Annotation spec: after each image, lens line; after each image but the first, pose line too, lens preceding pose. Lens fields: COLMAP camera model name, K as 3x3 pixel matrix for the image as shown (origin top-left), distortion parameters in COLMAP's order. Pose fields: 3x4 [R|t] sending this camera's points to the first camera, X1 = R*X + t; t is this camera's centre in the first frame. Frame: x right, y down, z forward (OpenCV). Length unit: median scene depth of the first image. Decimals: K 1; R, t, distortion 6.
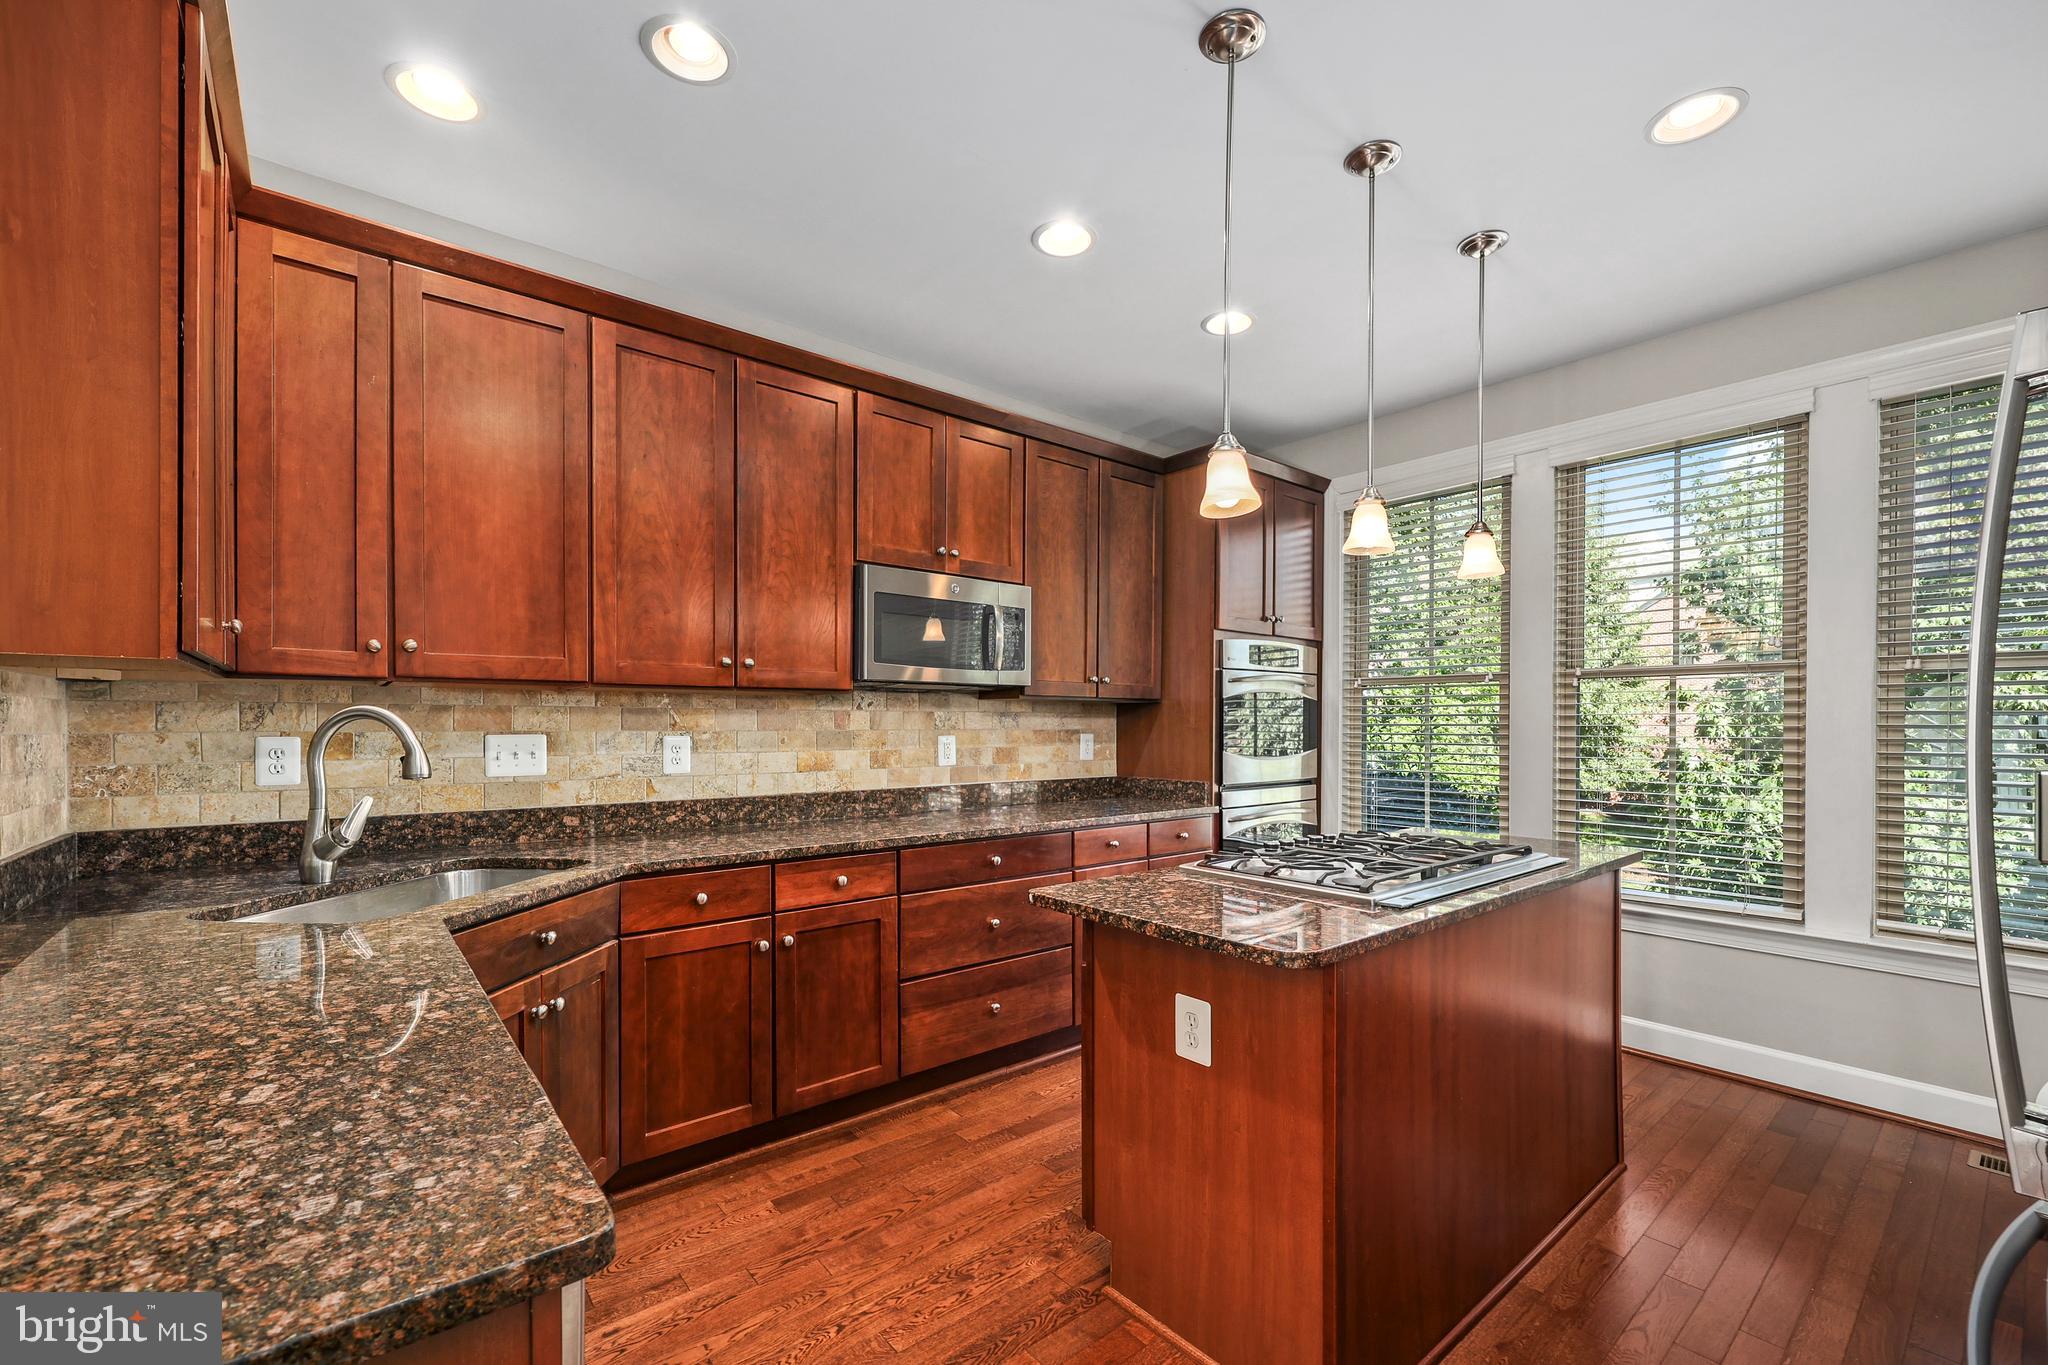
lens RADIAL K [[849.5, 0, 1017.4], [0, 849.5, 725.6], [0, 0, 1]] dist [-0.005874, -0.000219]
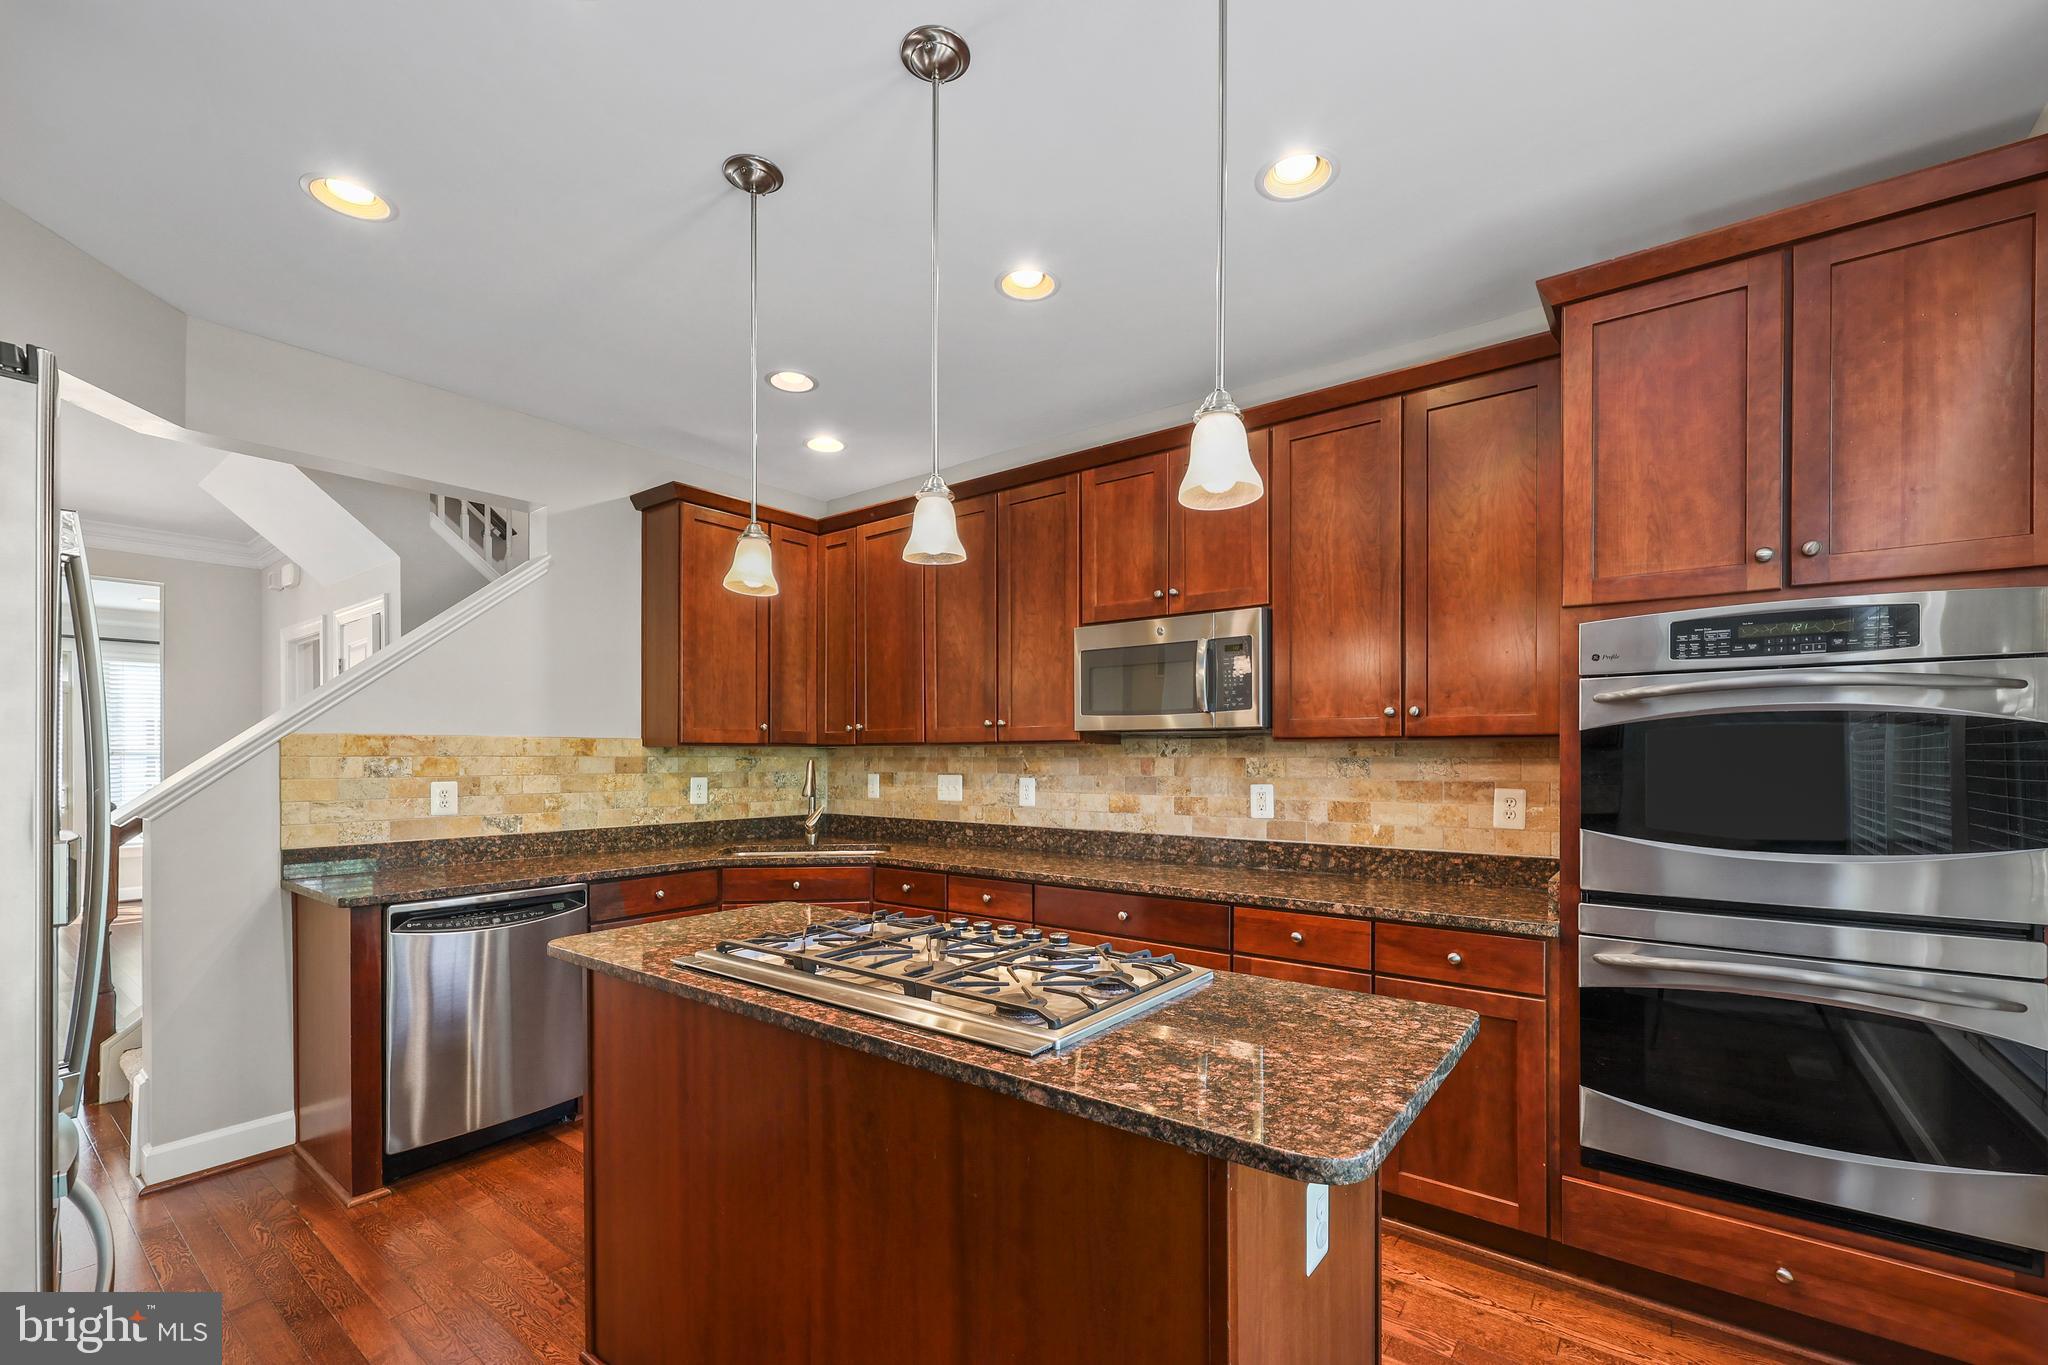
lens RADIAL K [[849.5, 0, 1033.3], [0, 849.5, 755.5], [0, 0, 1]] dist [-0.005874, -0.000219]
pose [[0.235841, -0.000953, -0.971791, 0.787224], [-0.000316, 0.999999, -0.001058, -0.019110], [0.971792, 0.000556, 0.235840, 0.604737]]
